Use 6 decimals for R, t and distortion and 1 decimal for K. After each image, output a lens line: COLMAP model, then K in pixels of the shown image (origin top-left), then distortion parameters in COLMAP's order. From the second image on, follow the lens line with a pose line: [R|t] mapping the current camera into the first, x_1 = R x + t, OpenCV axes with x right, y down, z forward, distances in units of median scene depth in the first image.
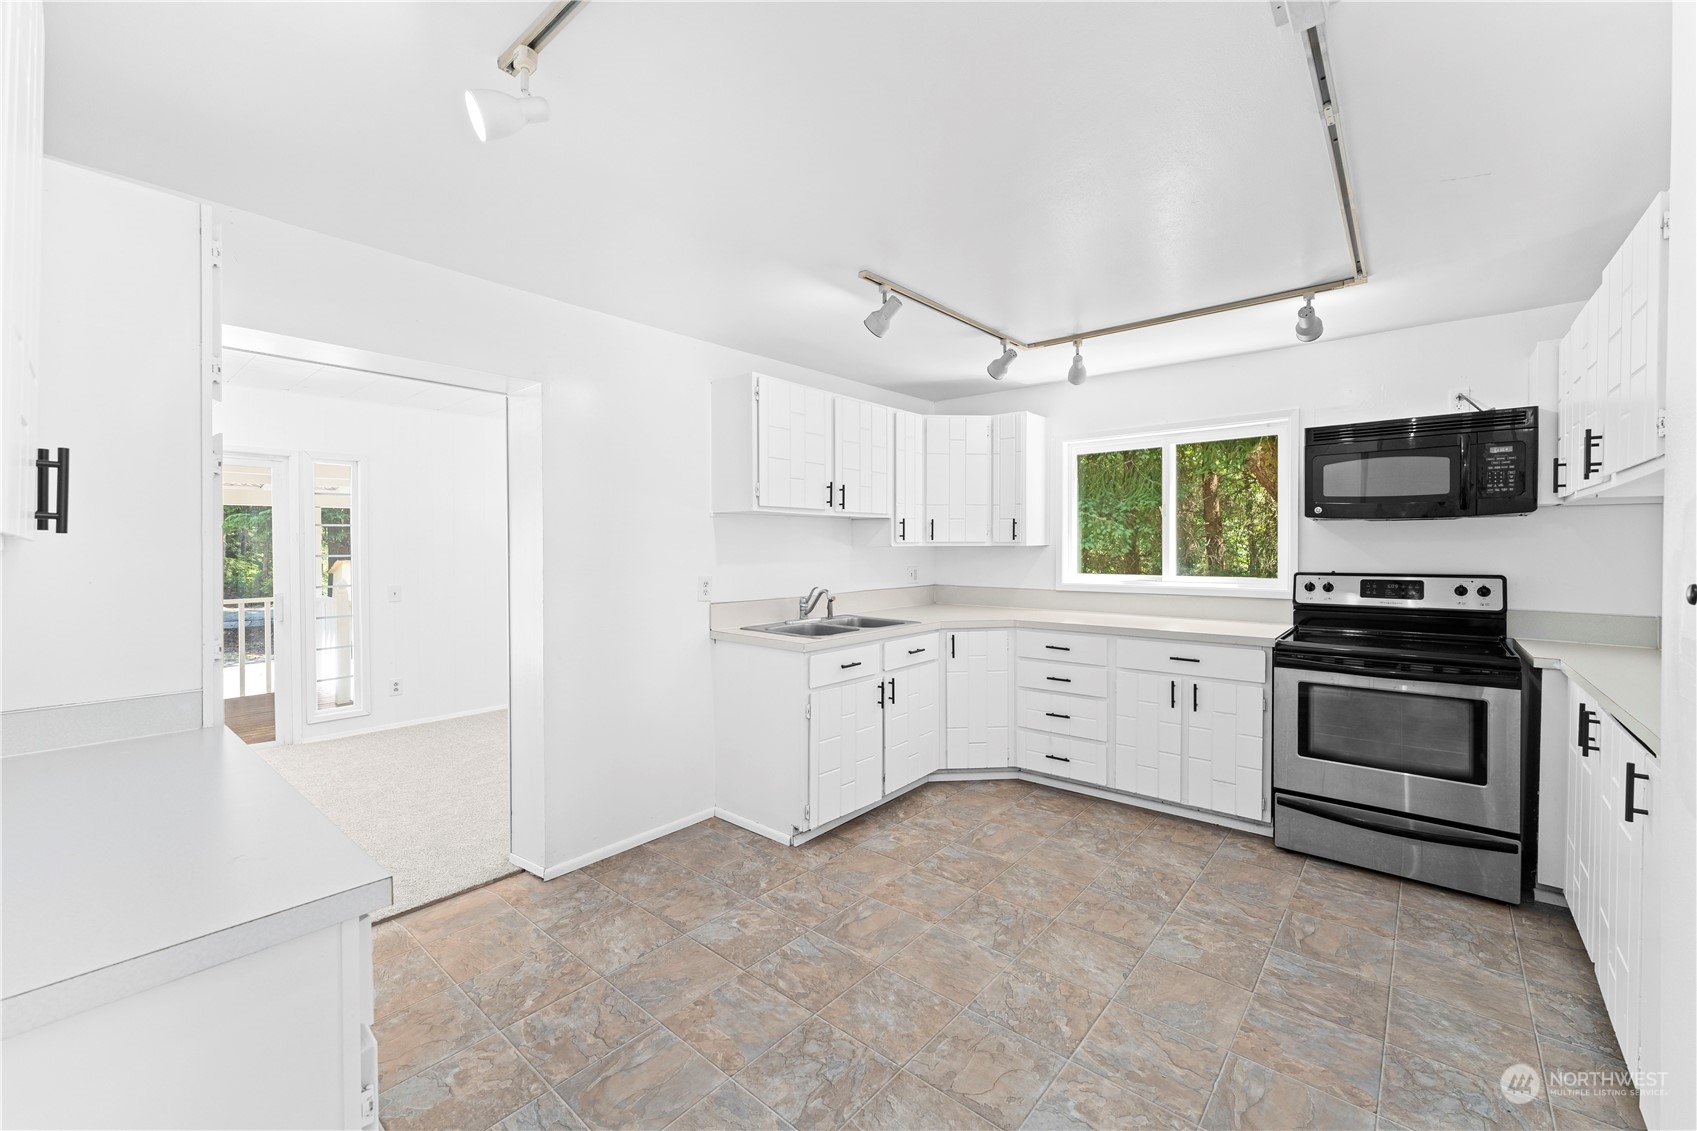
lens RADIAL K [[685.2, 0, 844.4], [0, 685.2, 556.7], [0, 0, 1]] dist [-0.000640, 0.000089]
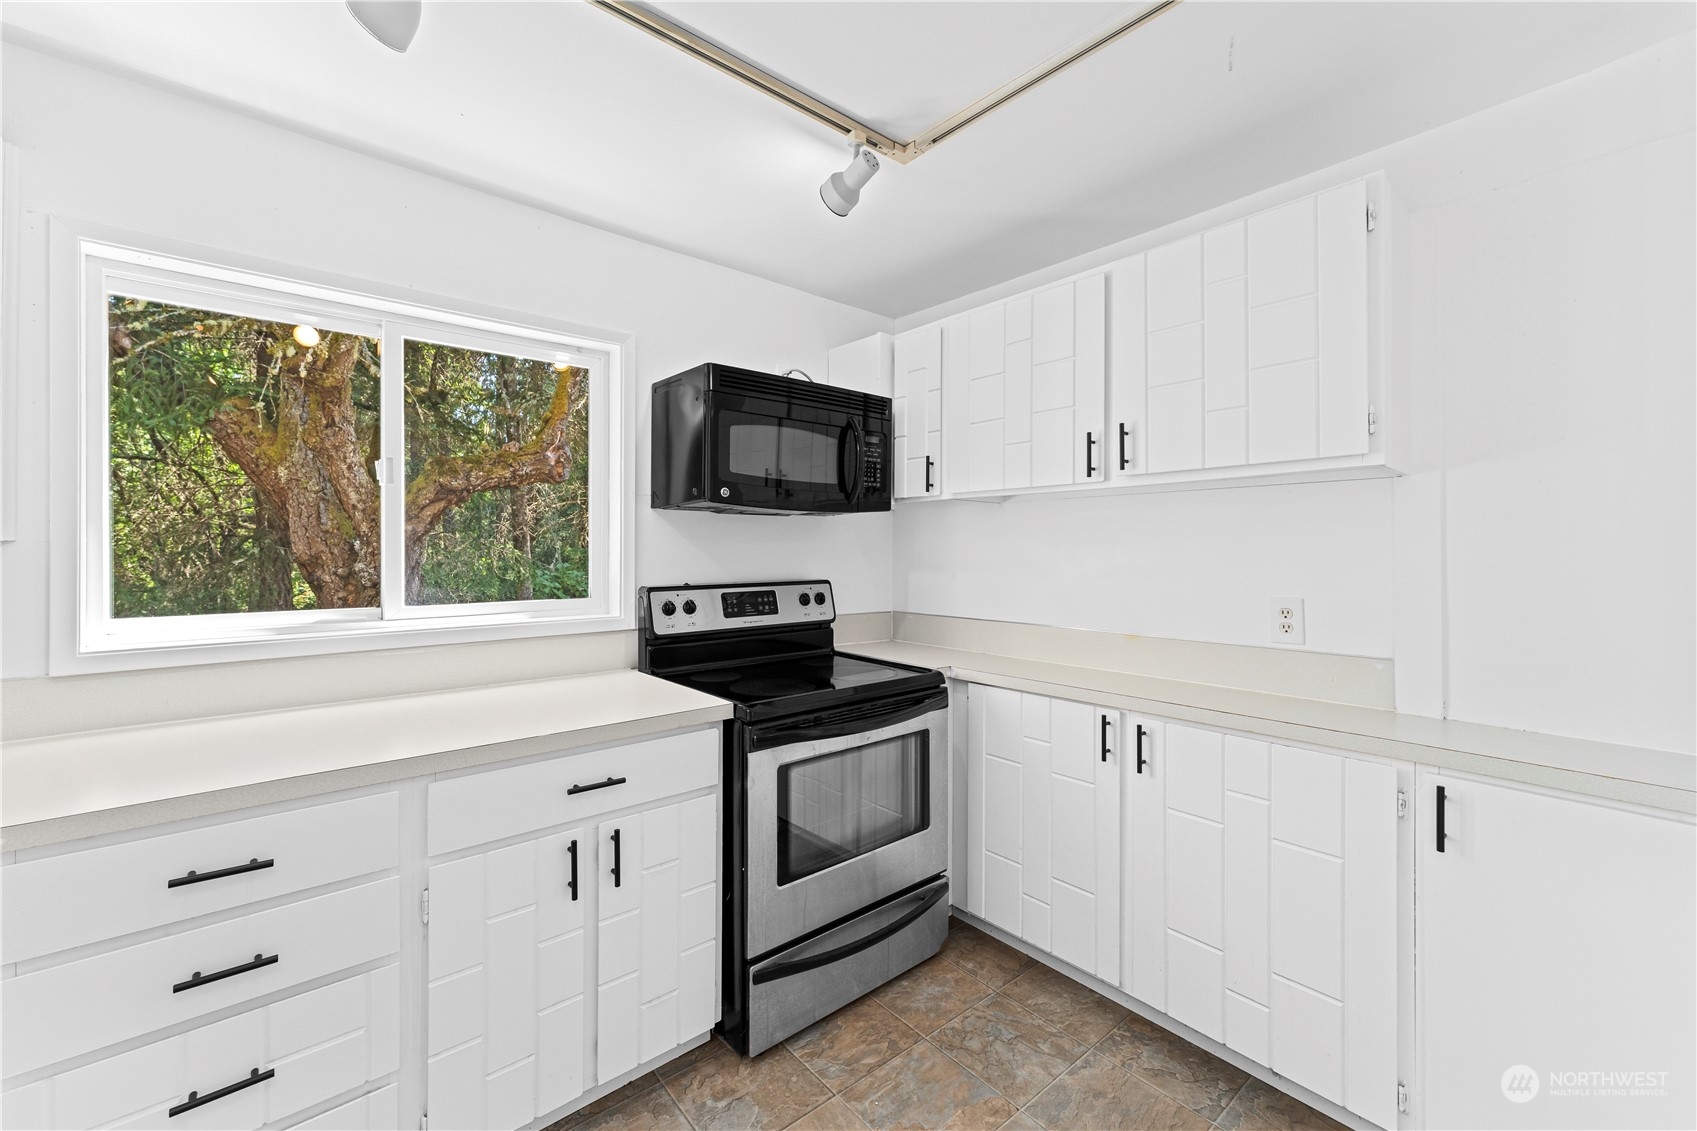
lens RADIAL K [[685.9, 0, 841.4], [0, 685.9, 549.3], [0, 0, 1]] dist [-0.000733, -0.000036]
pose [[0.161889, 0.002180, 0.986807, 0.056554], [0.012614, 0.999911, -0.004279, -0.008288], [-0.986728, 0.013140, 0.161847, 0.736791]]
